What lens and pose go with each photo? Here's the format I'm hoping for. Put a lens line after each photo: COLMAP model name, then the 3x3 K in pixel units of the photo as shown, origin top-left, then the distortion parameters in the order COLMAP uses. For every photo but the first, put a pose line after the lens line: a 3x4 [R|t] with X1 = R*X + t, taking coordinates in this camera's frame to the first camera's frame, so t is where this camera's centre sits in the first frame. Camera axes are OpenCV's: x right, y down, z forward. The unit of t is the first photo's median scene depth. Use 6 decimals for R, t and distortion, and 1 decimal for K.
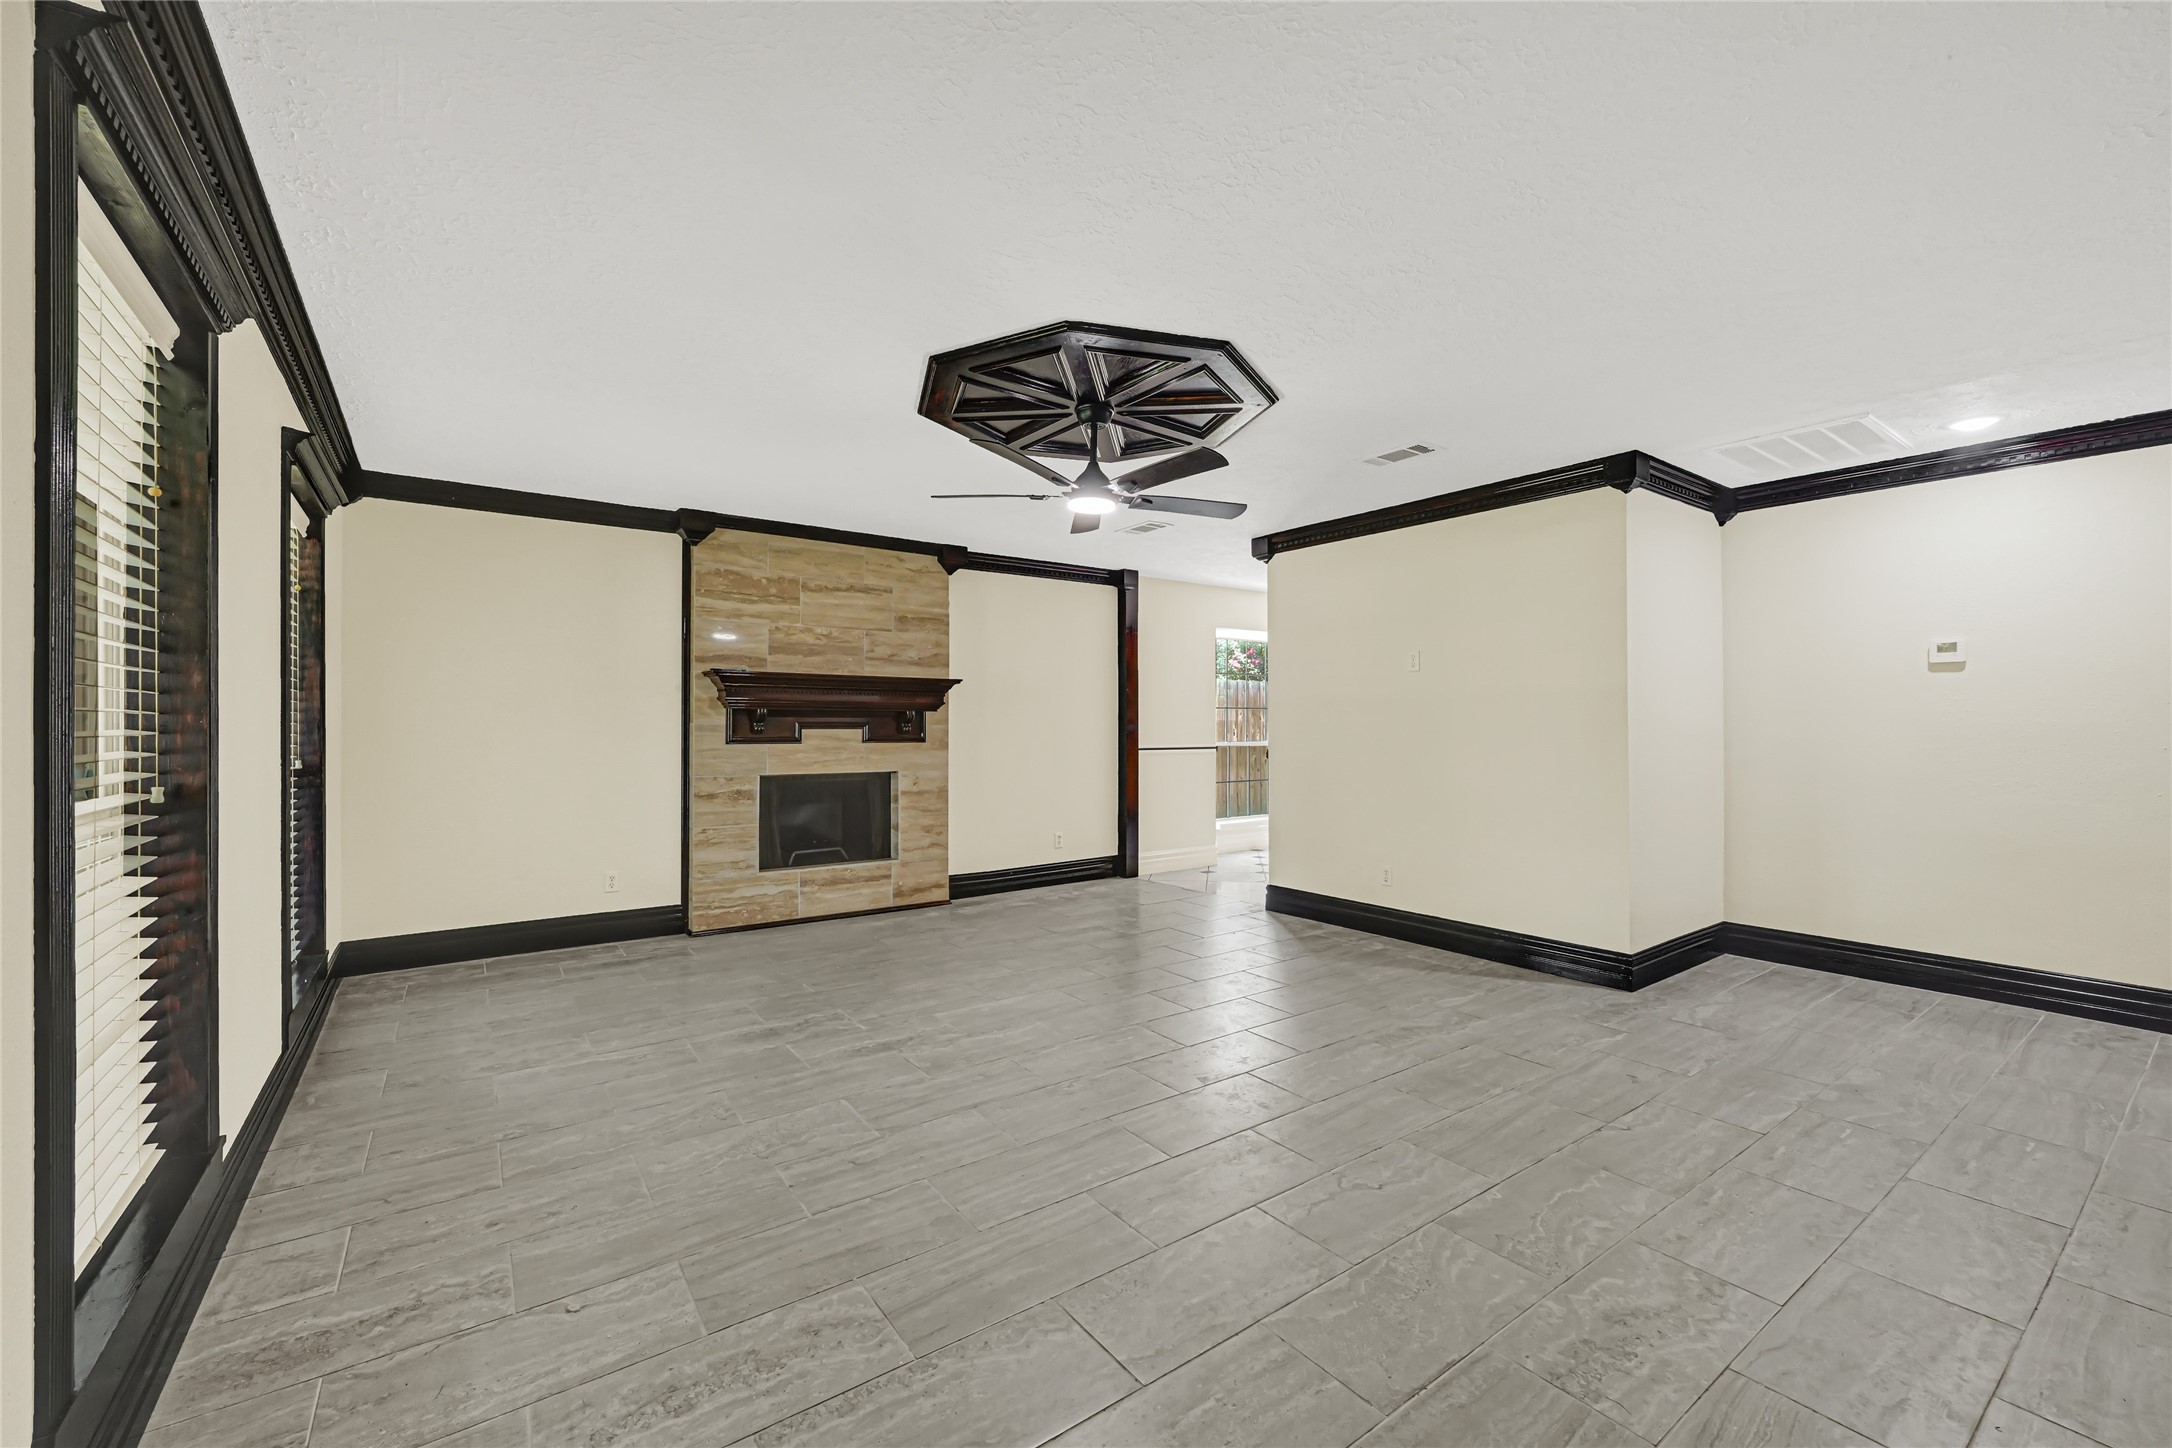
lens RADIAL K [[879.9, 0, 1075.8], [0, 879.9, 722.9], [0, 0, 1]] dist [-0.002893, 0.000495]
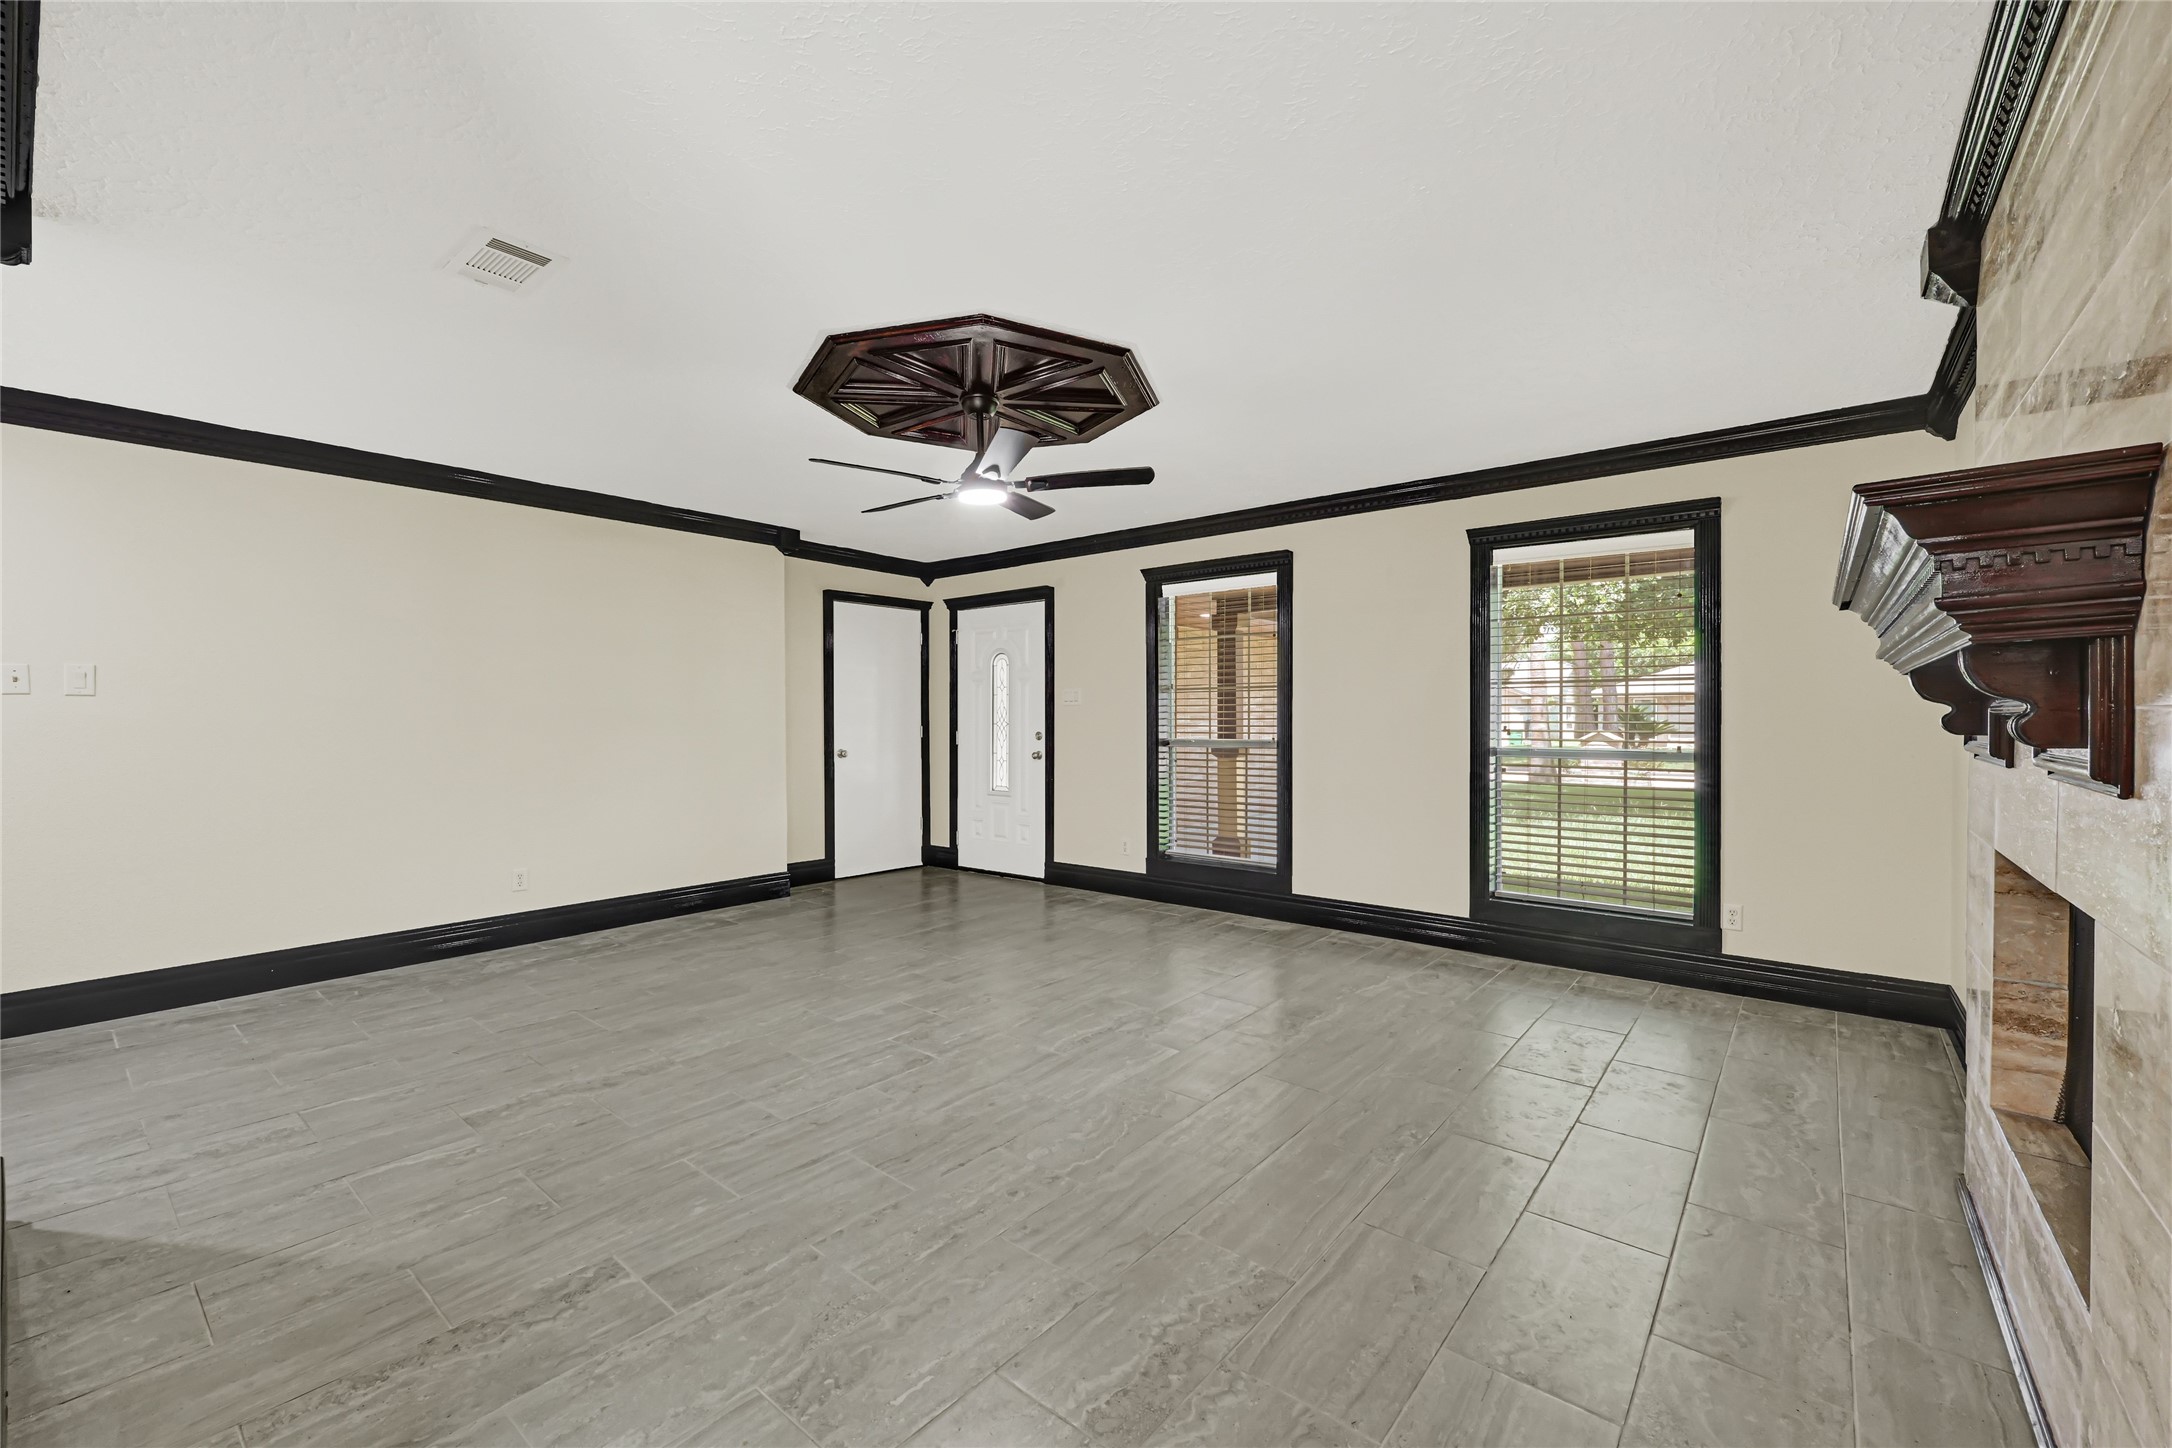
lens RADIAL K [[879.9, 0, 1087.6], [0, 879.9, 724.1], [0, 0, 1]] dist [-0.002893, 0.000495]
pose [[-0.964098, 0.004282, -0.265511, 0.173551], [0.002708, 0.999977, 0.006291, 0.007511], [0.265531, 0.005346, -0.964087, 2.051807]]
